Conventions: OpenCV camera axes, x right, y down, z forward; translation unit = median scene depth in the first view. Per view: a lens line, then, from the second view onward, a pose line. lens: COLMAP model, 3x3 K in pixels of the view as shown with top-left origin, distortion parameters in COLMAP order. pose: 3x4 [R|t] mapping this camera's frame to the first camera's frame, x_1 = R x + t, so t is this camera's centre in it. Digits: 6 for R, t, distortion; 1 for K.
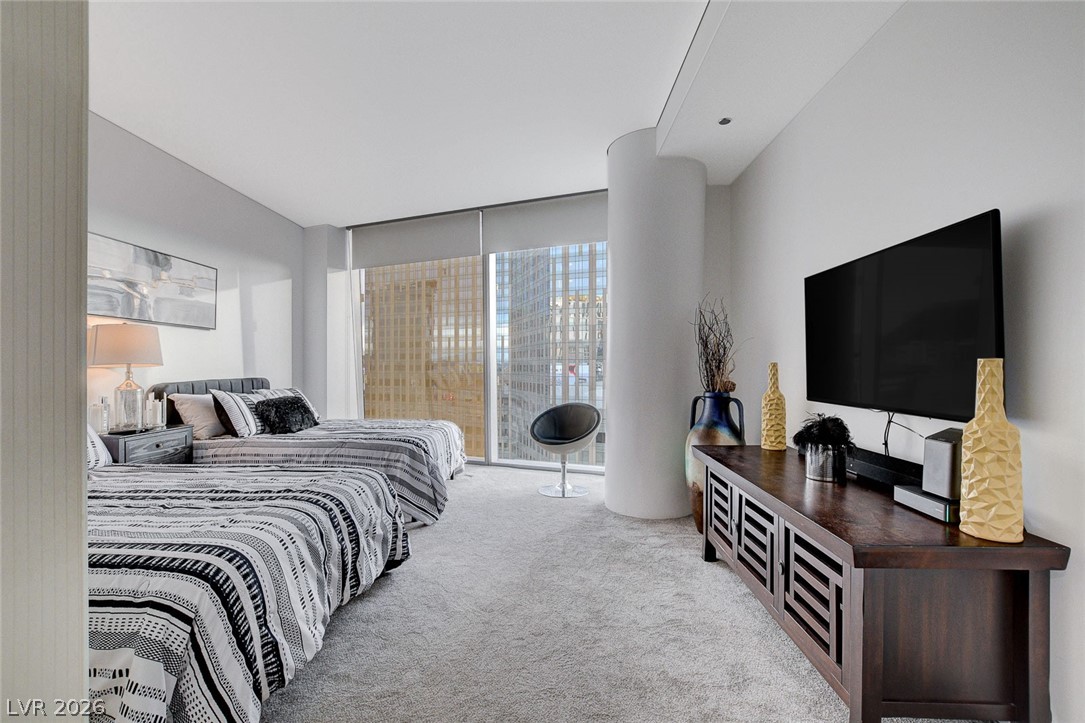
lens RADIAL K [[471.6, 0, 537.1], [0, 471.6, 367.1], [0, 0, 1]] dist [-0.018632, 0.000533]
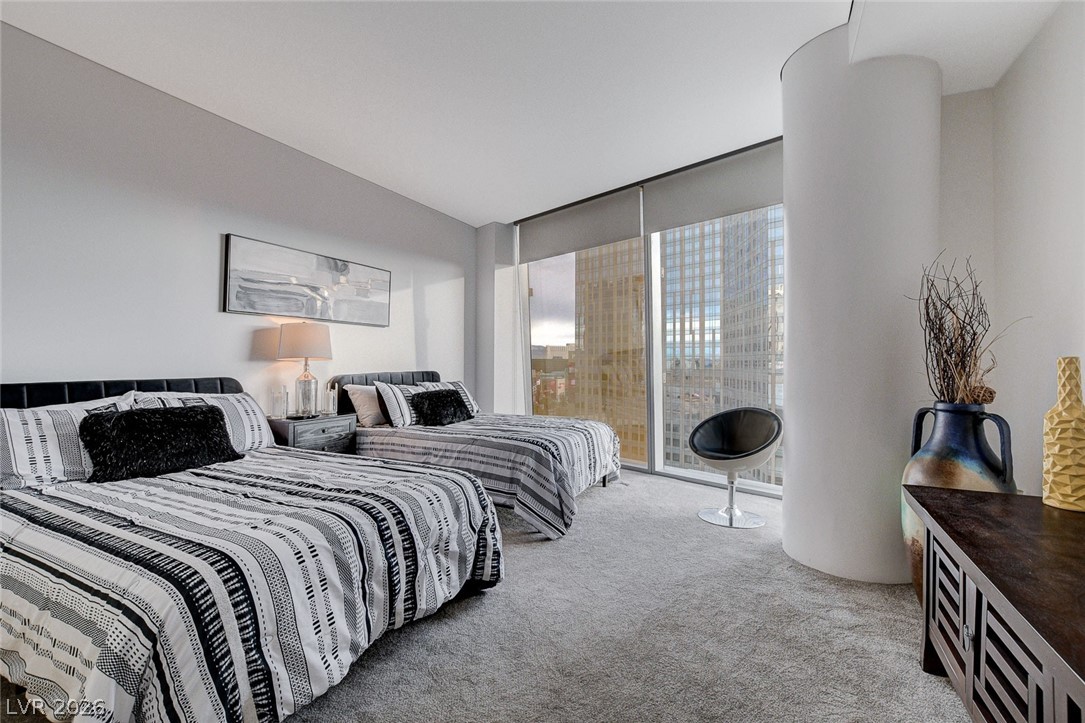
lens RADIAL K [[473.8, 0, 541.7], [0, 473.8, 356.9], [0, 0, 1]] dist [-0.024616, 0.003846]
pose [[0.909322, 0.000745, -0.416093, 0.130458], [-0.005494, 0.999933, -0.010215, 0.000016], [0.416058, 0.011575, 0.909265, 0.187571]]
